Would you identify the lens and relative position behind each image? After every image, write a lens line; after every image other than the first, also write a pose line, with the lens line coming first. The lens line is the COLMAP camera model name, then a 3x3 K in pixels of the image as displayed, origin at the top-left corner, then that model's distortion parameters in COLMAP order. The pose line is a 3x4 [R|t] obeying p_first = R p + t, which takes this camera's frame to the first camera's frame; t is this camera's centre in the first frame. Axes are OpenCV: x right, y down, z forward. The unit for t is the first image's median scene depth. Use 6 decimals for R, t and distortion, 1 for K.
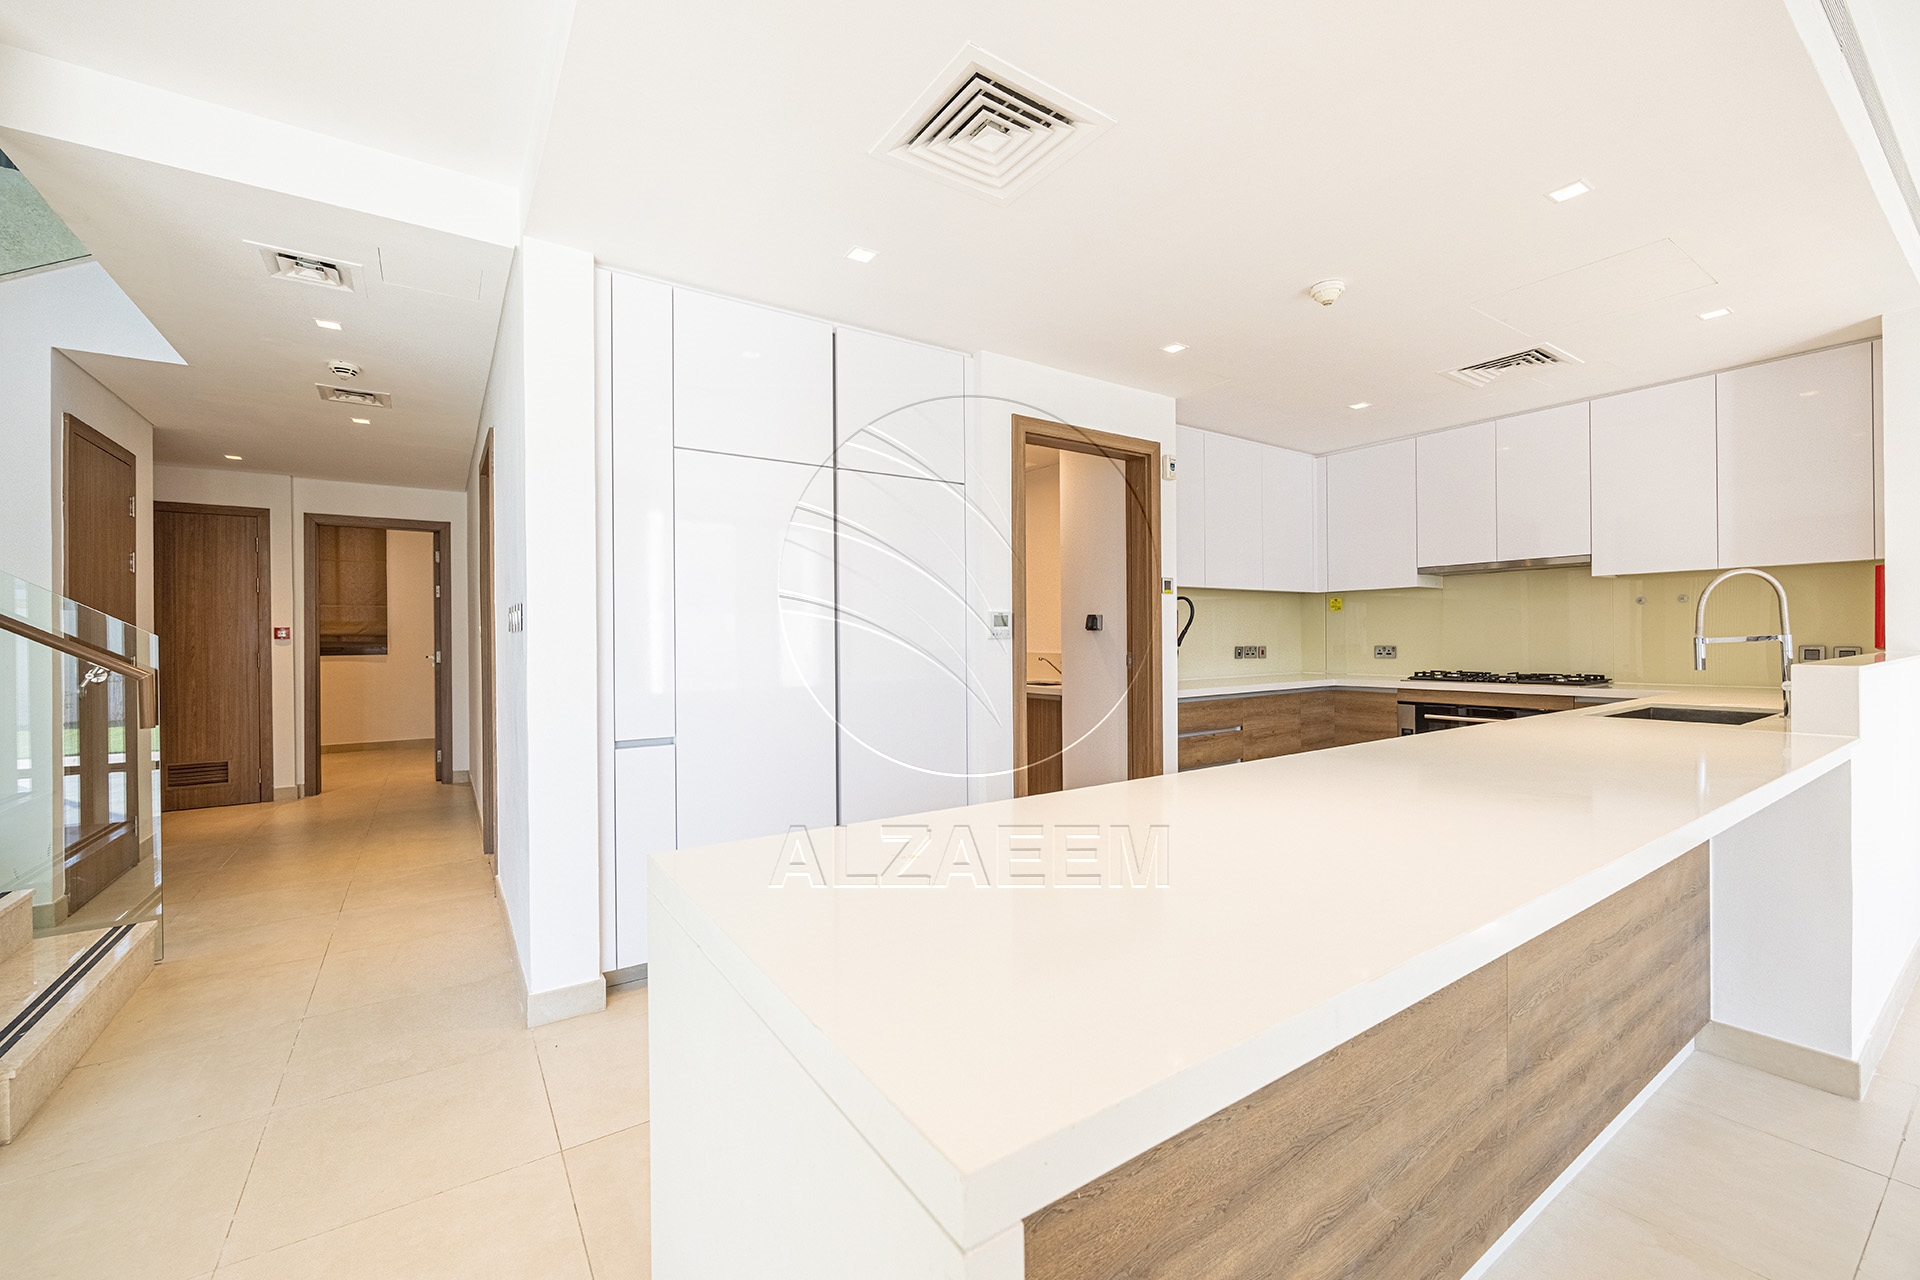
lens RADIAL K [[769.0, 0, 947.8], [0, 769.0, 640.6], [0, 0, 1]] dist [0.002938, -0.000534]
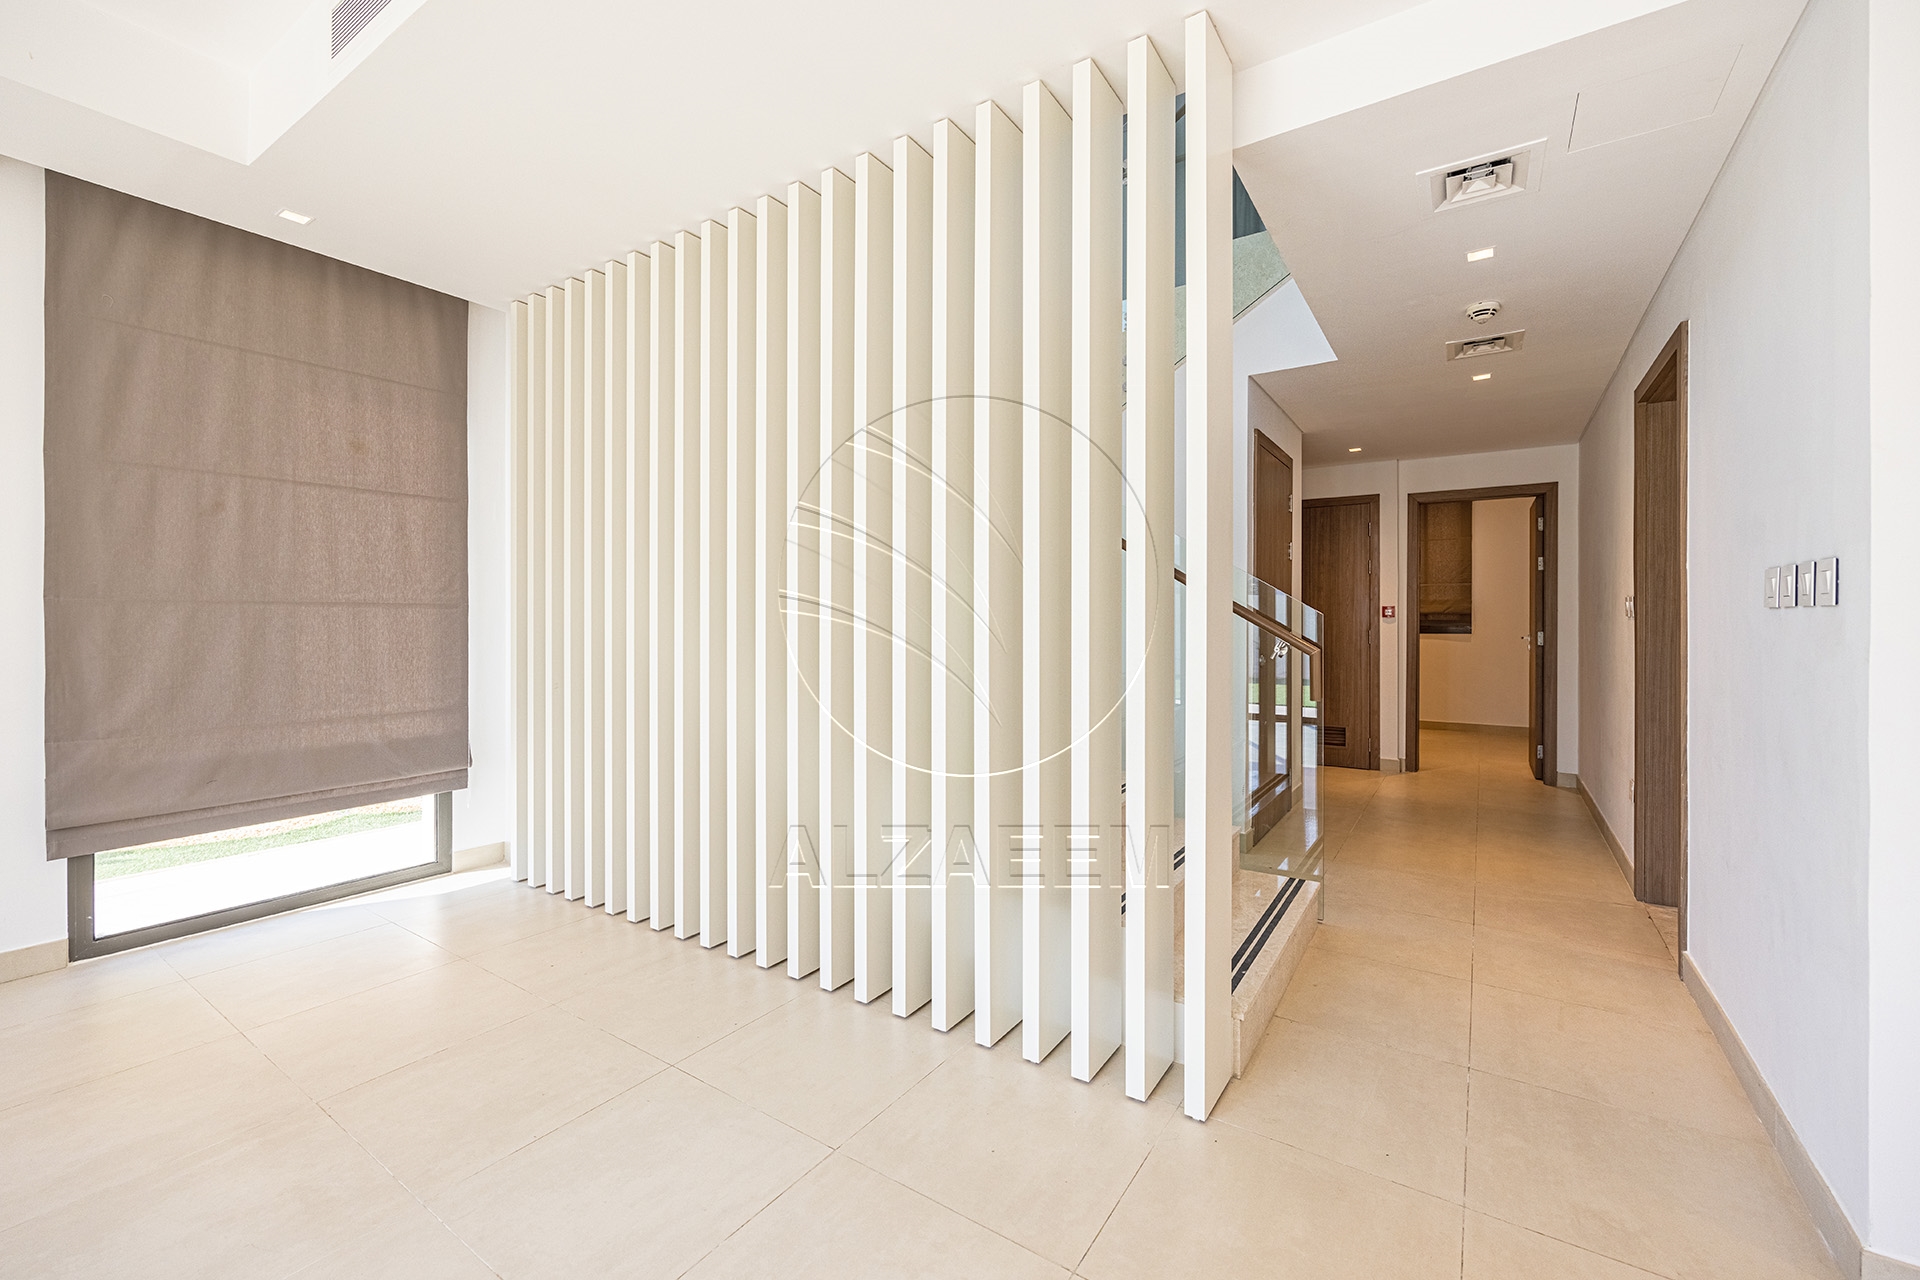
lens RADIAL K [[769.0, 0, 974.2], [0, 769.0, 623.6], [0, 0, 1]] dist [0.002938, -0.000534]
pose [[0.389418, 0.012319, -0.920979, -0.148758], [-0.007326, 0.999920, 0.010278, 0.000394], [0.921032, 0.002745, 0.389477, 0.092840]]
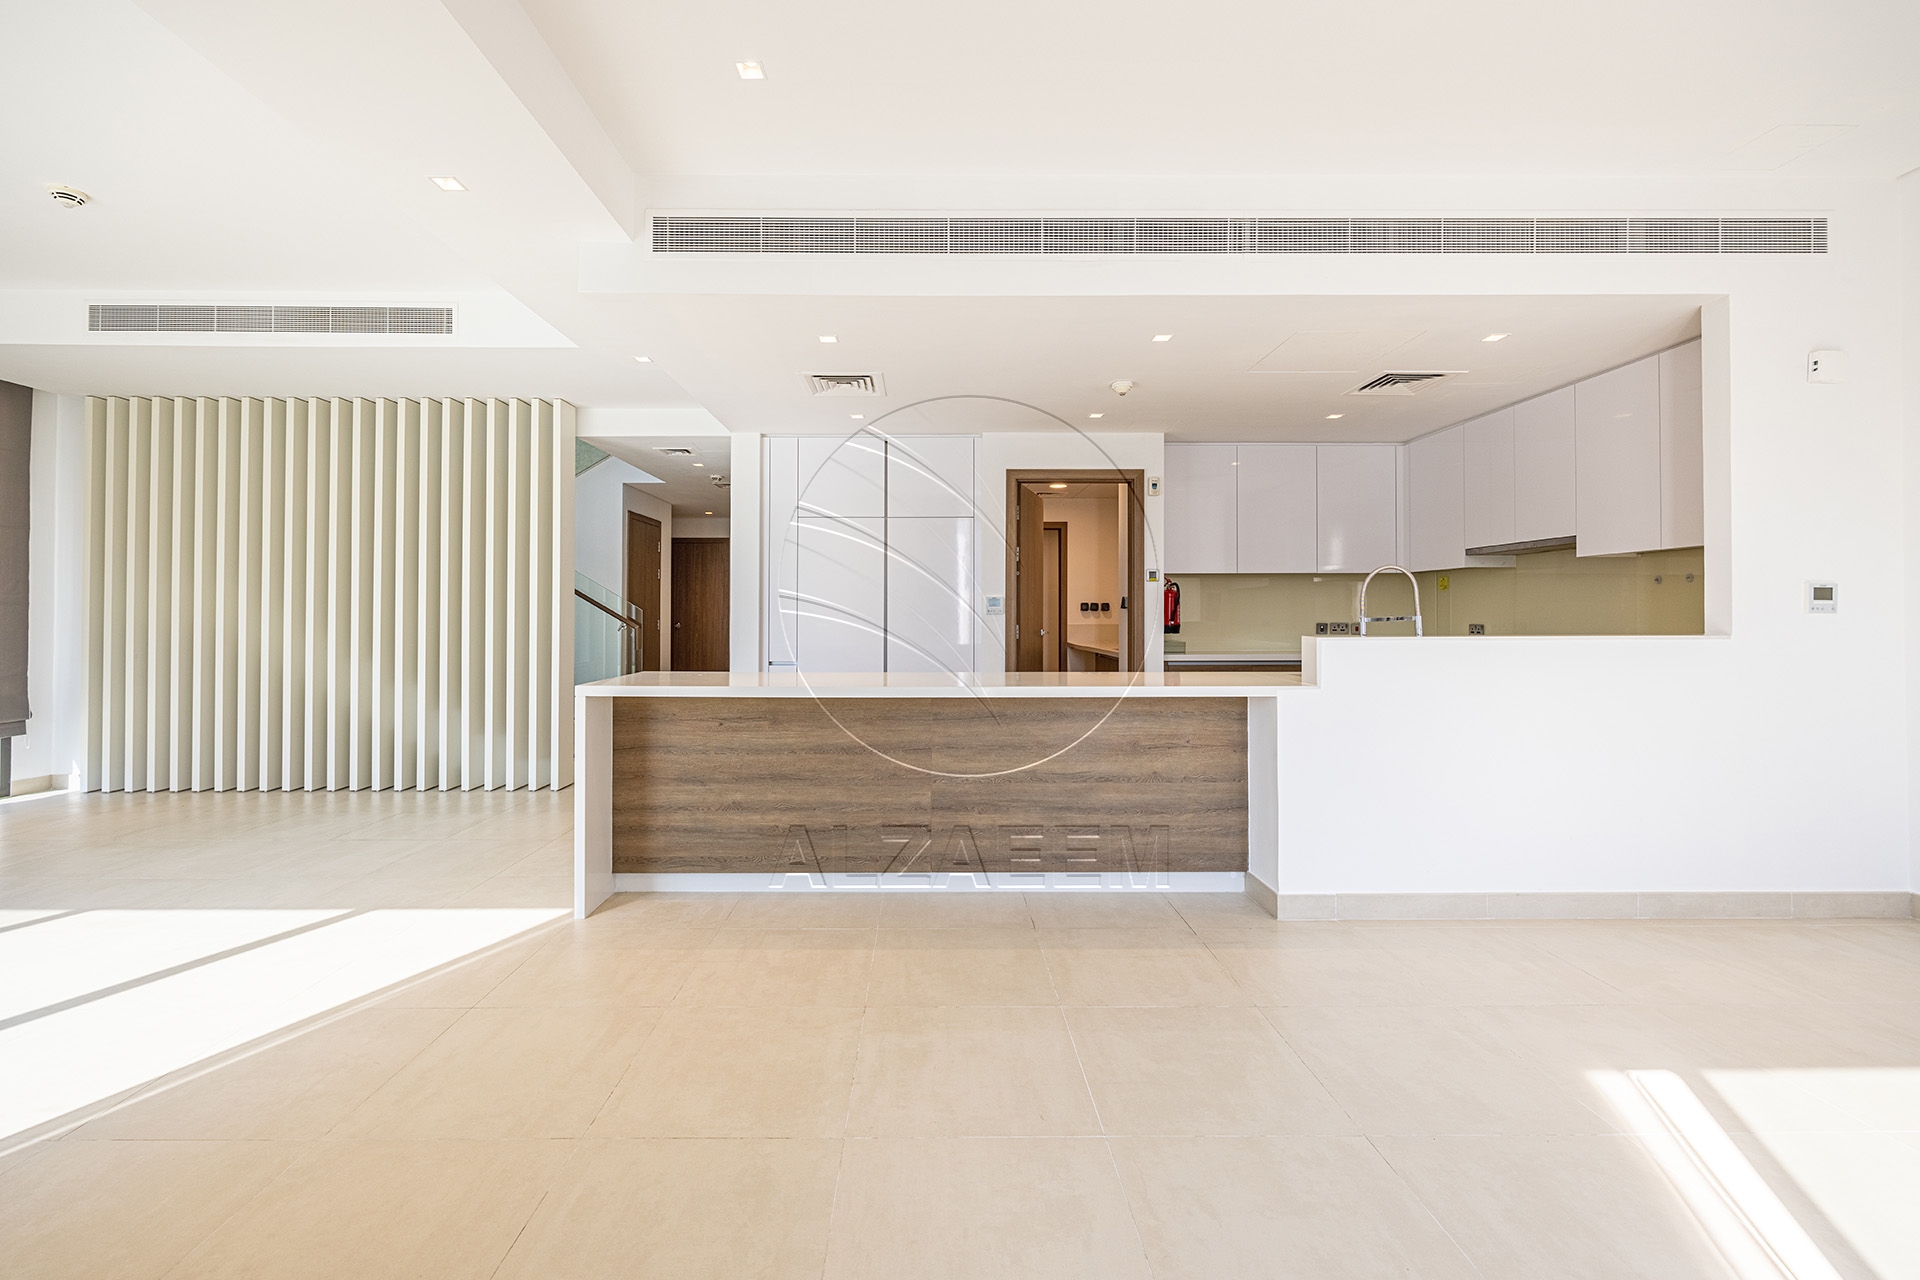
lens RADIAL K [[769.0, 0, 919.4], [0, 769.0, 614.1], [0, 0, 1]] dist [0.002938, -0.000534]
pose [[0.831607, 0.007405, -0.555315, 0.564619], [-0.007885, 0.999968, 0.001527, -0.002533], [0.555308, 0.003109, 0.831639, -0.270669]]
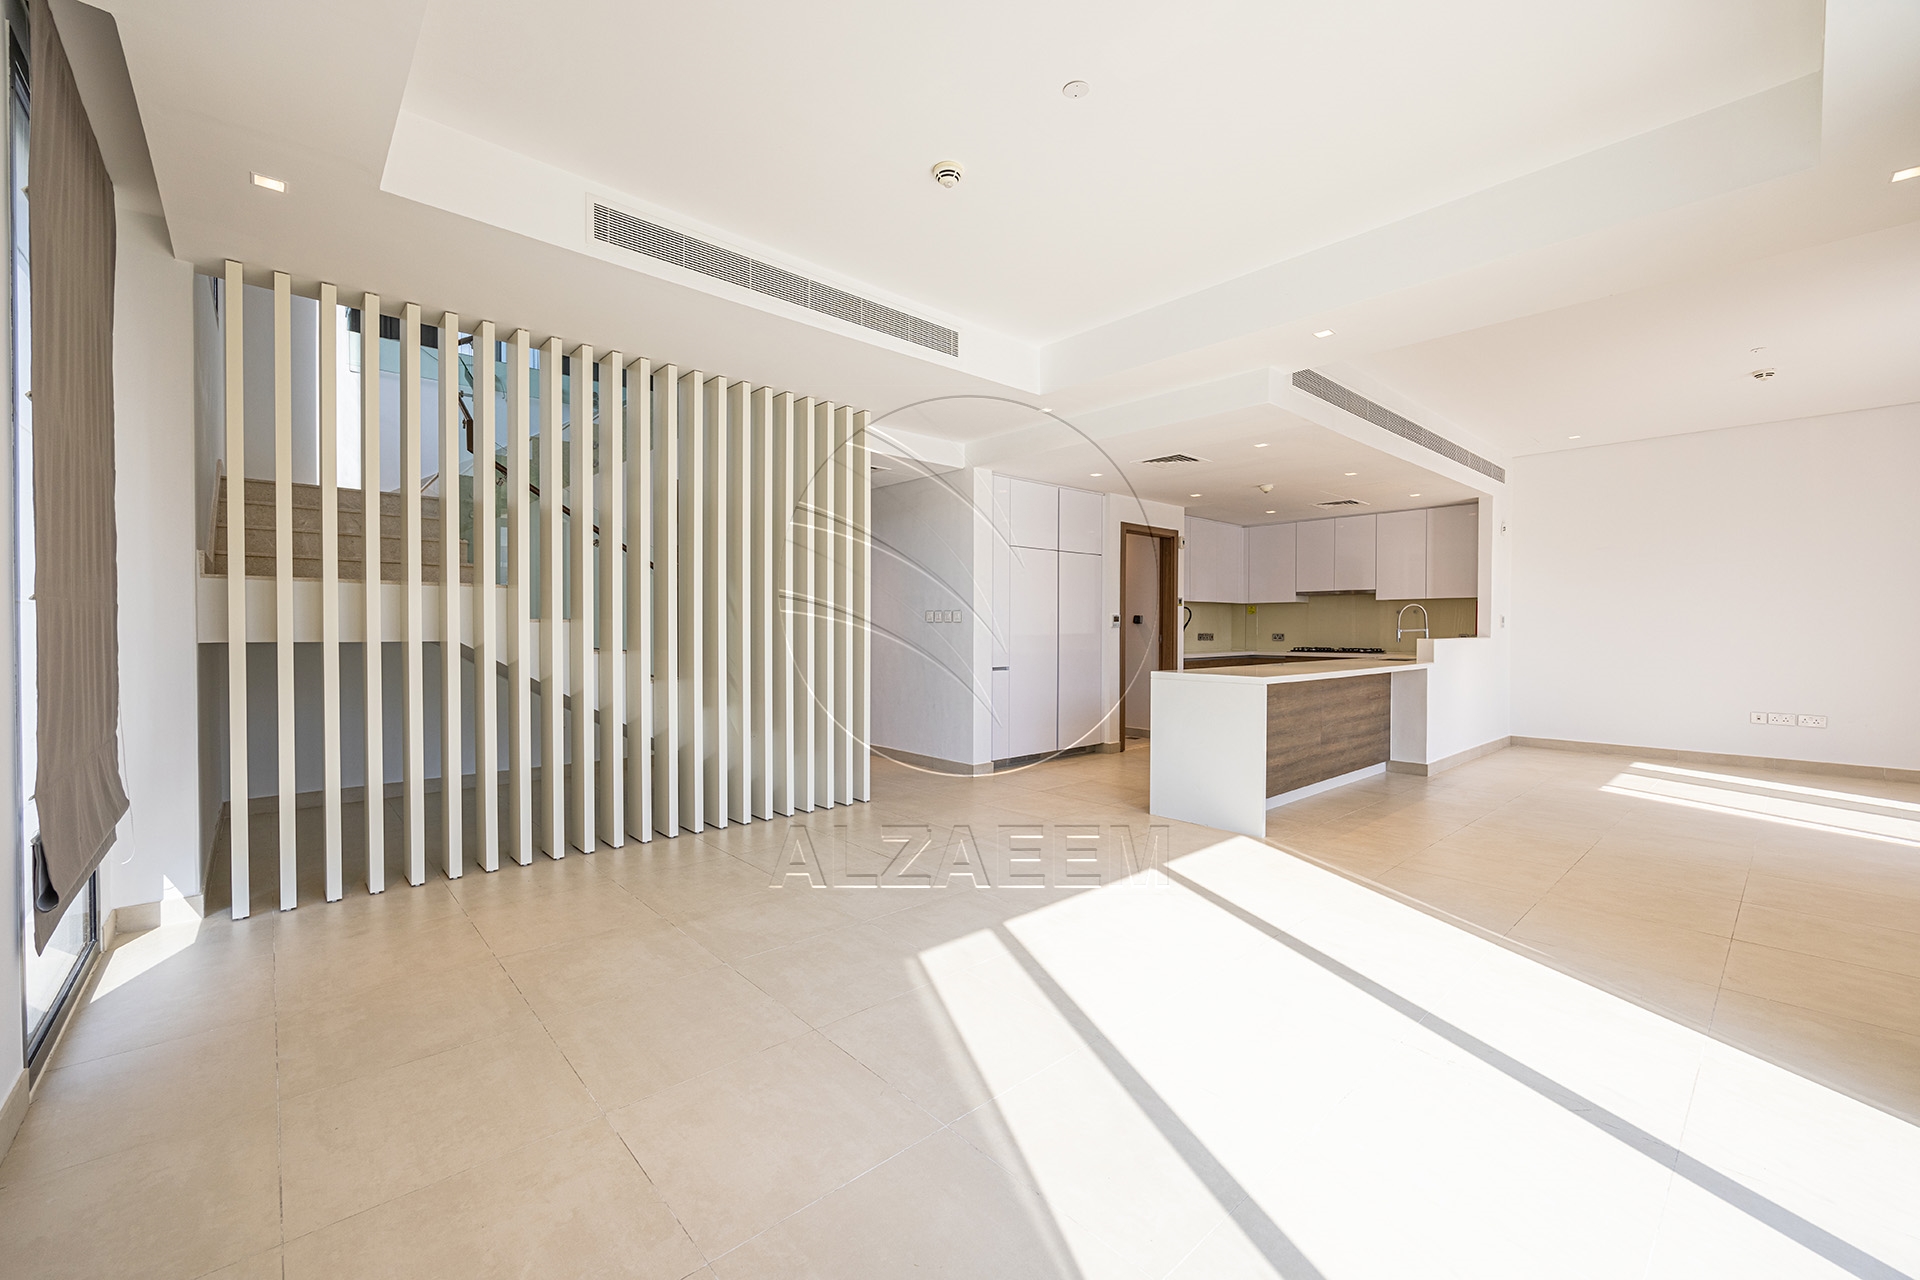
lens RADIAL K [[769.0, 0, 945.6], [0, 769.0, 638.4], [0, 0, 1]] dist [0.002938, -0.000534]
pose [[0.991412, 0.008294, 0.130512, -0.470021], [-0.009545, 0.999914, 0.008964, 0.009274], [-0.130427, -0.010133, 0.991406, -0.732680]]
